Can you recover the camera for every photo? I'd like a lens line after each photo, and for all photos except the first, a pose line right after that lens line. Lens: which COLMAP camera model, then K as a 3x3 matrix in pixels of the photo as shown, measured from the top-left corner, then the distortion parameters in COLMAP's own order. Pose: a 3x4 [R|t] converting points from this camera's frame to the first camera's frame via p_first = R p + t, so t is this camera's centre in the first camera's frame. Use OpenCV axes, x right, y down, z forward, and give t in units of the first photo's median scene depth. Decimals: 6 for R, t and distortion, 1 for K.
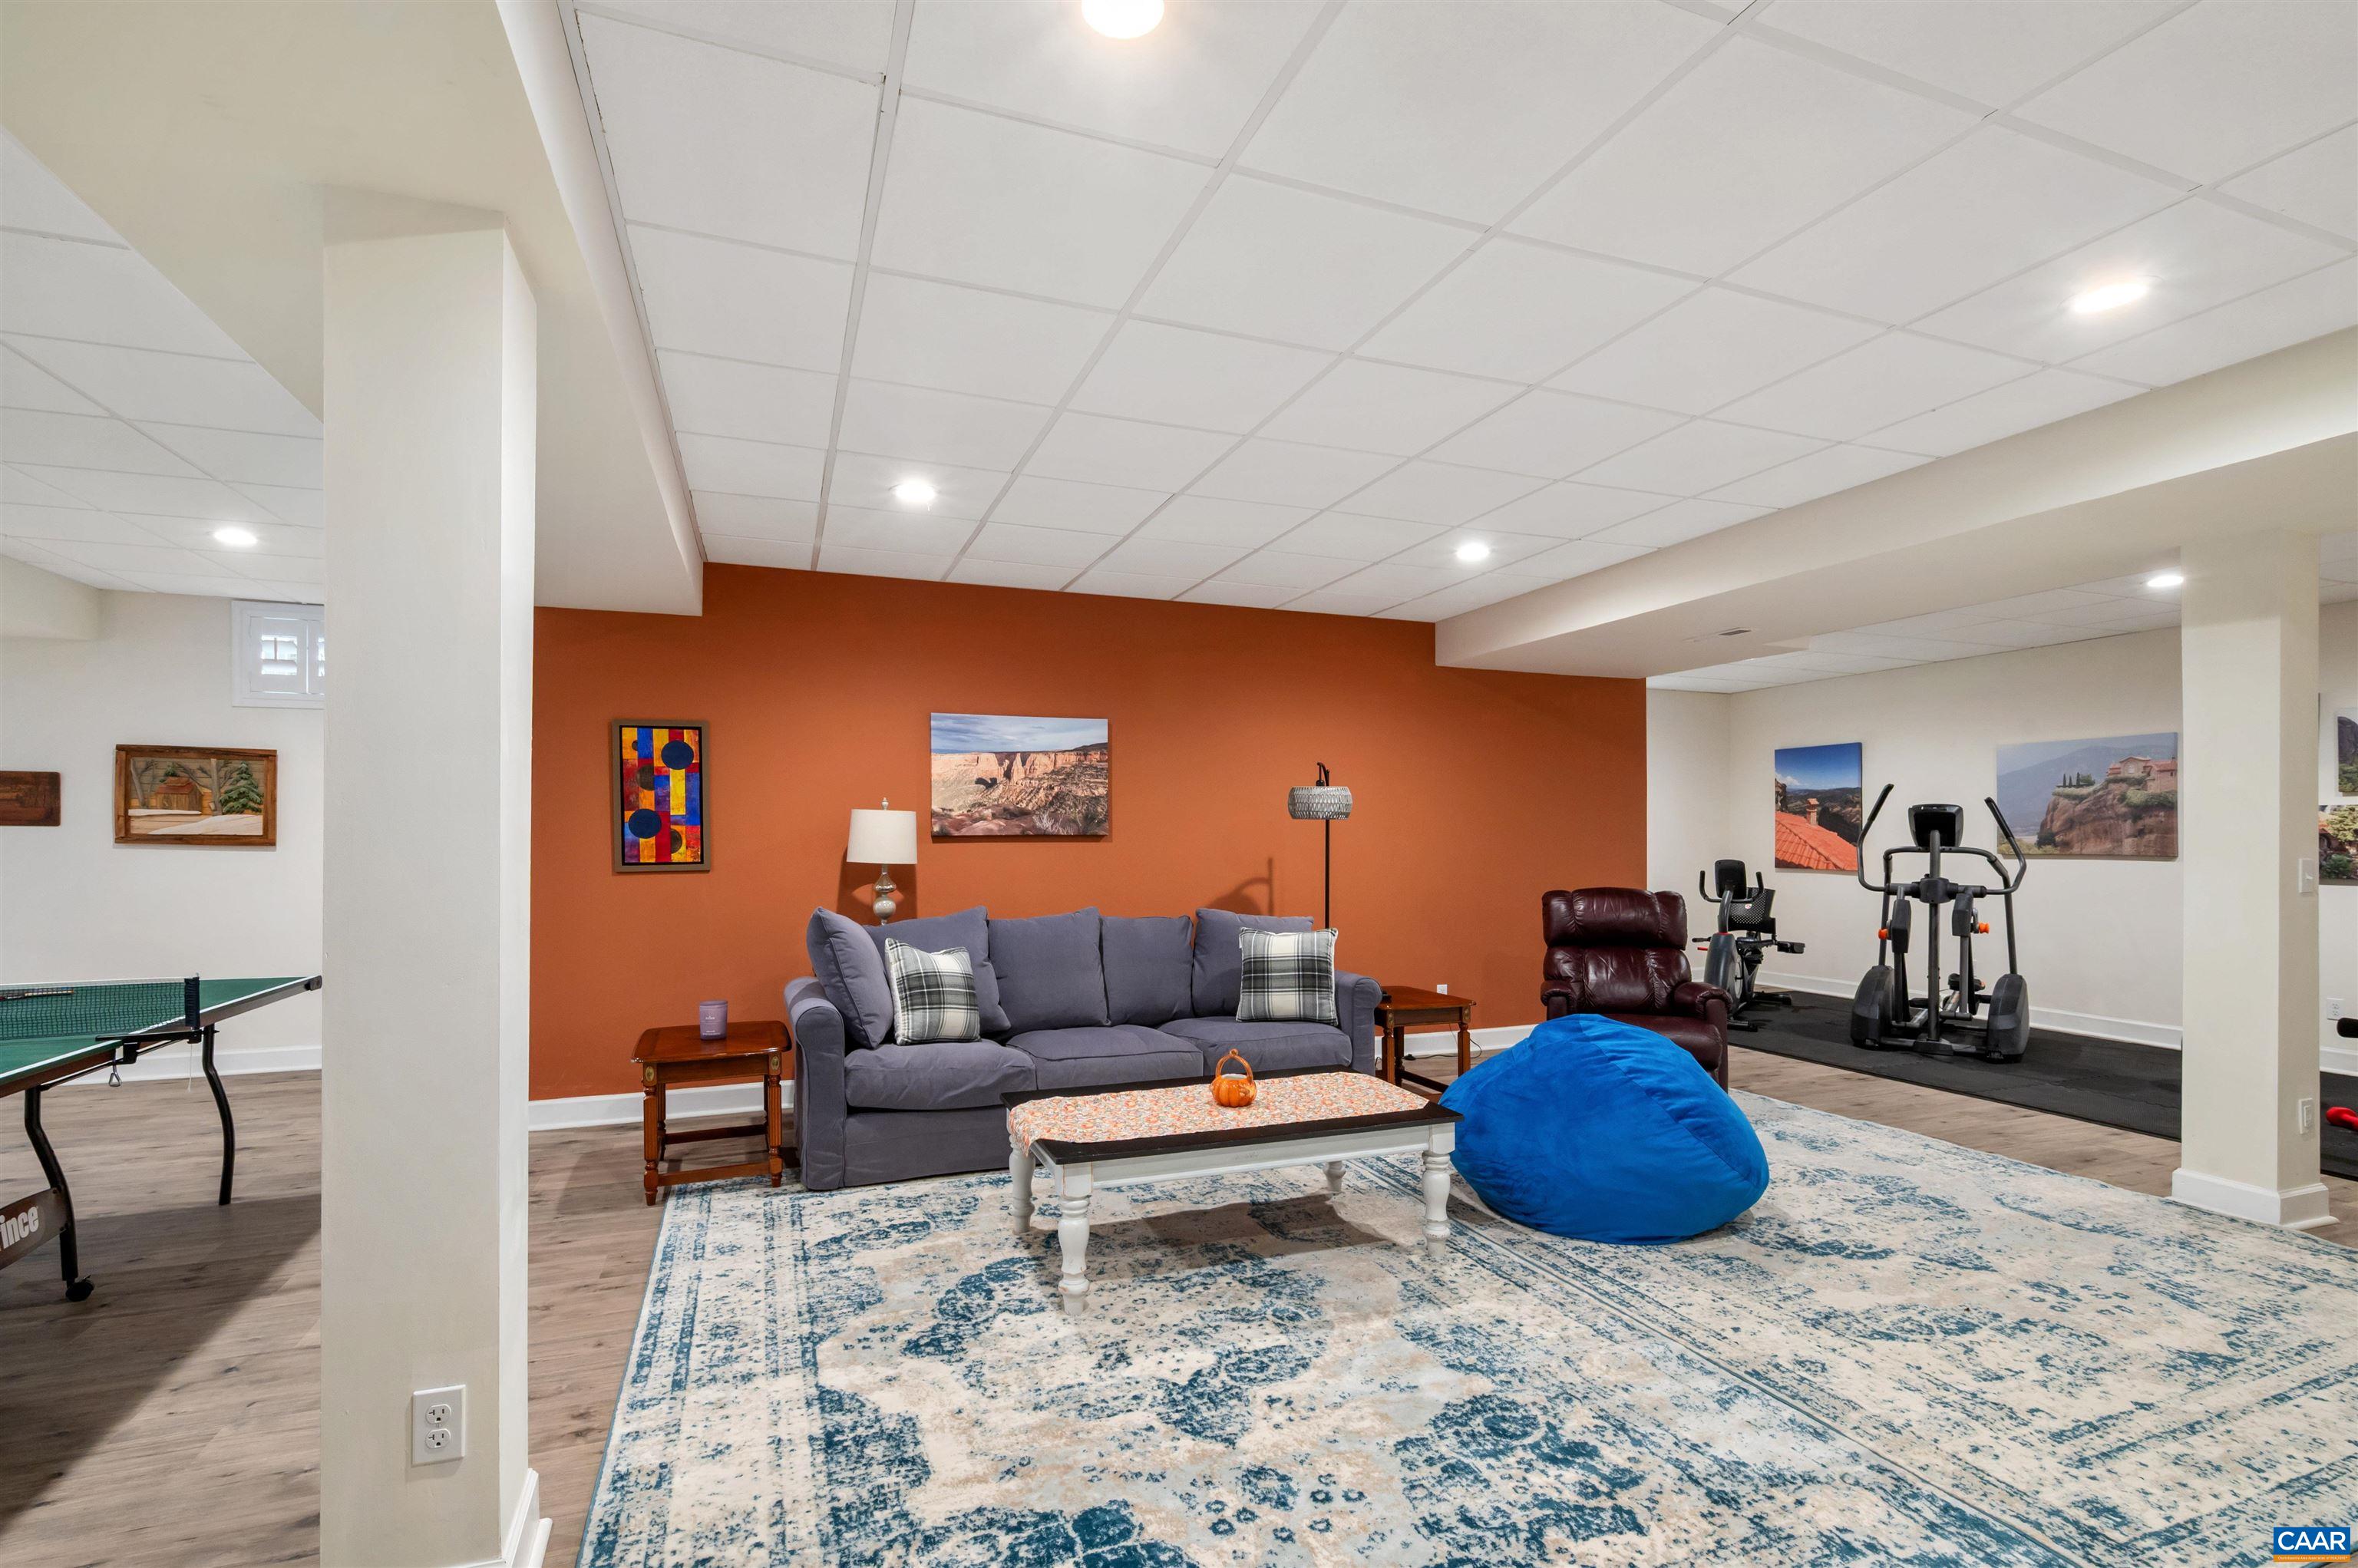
lens RADIAL K [[1046.8, 0, 1110.2], [0, 1046.8, 827.2], [0, 0, 1]] dist [0.000605, -0.001618]
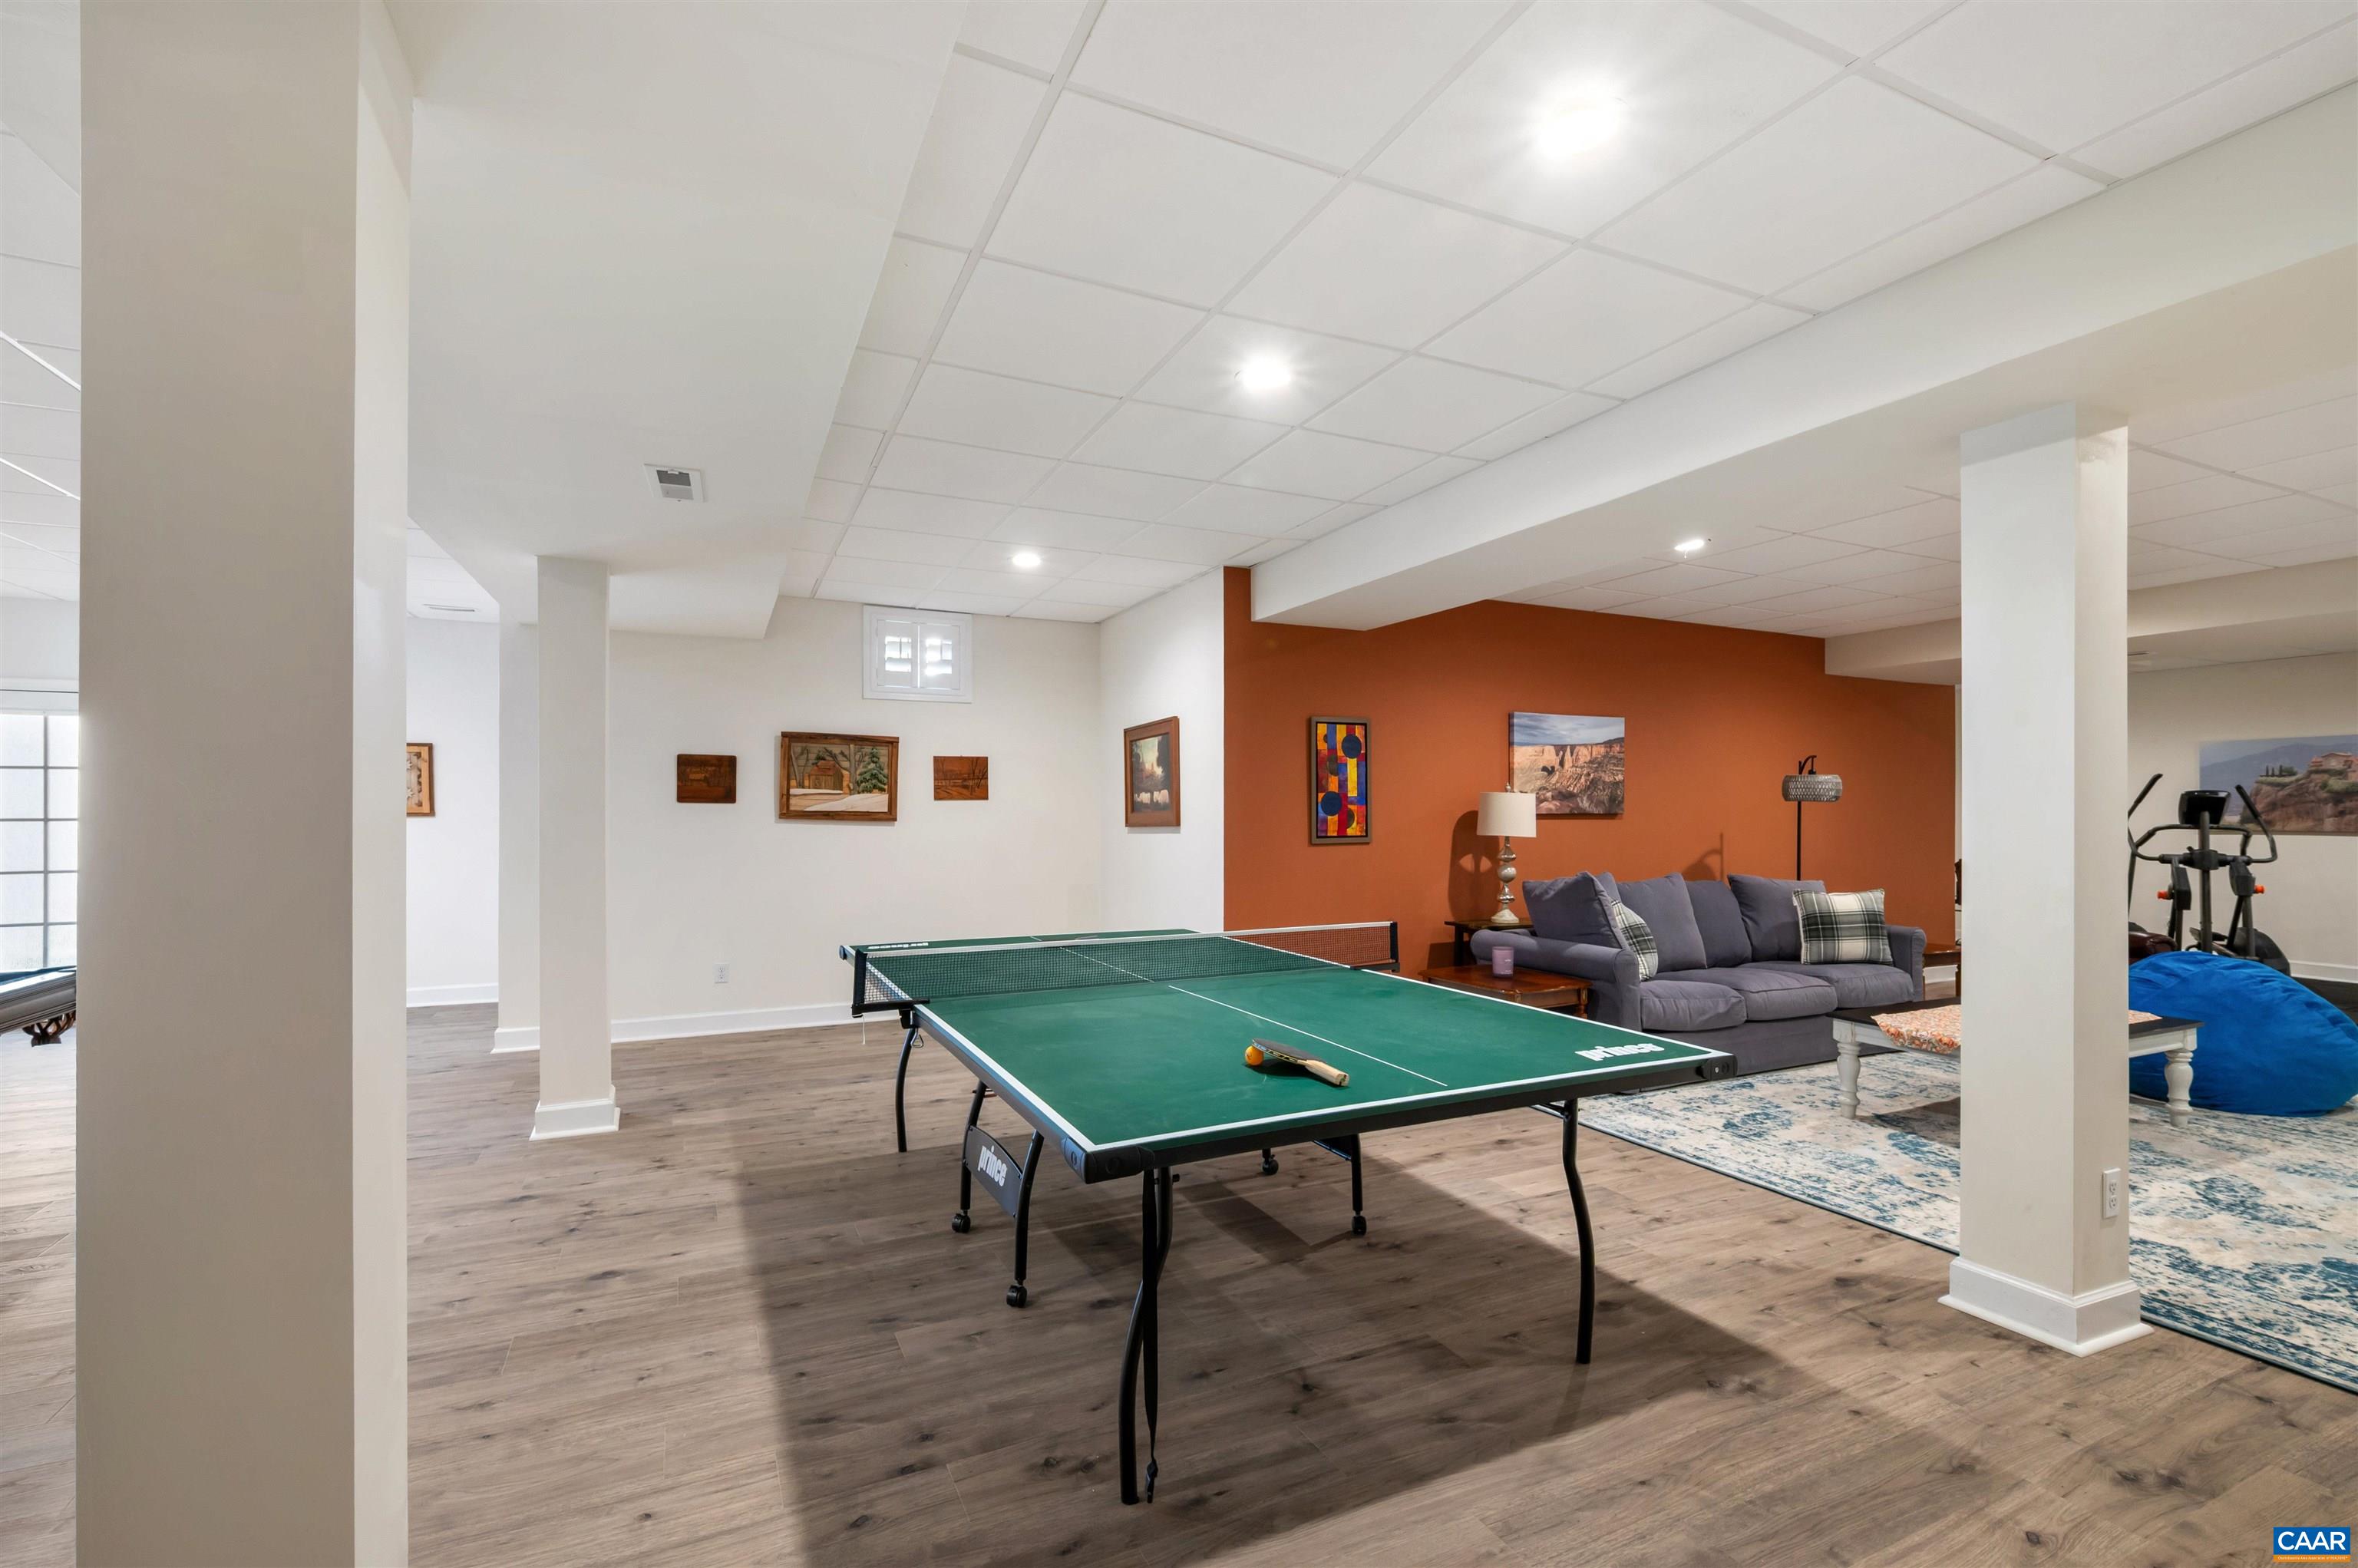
lens RADIAL K [[989.3, 0, 1200.6], [0, 989.3, 794.6], [0, 0, 1]] dist [0.003595, -0.001149]
pose [[0.997406, 0.004051, 0.071862, -0.600249], [-0.003339, 0.999944, -0.010032, -0.001455], [-0.071899, 0.009766, 0.997364, -0.110721]]
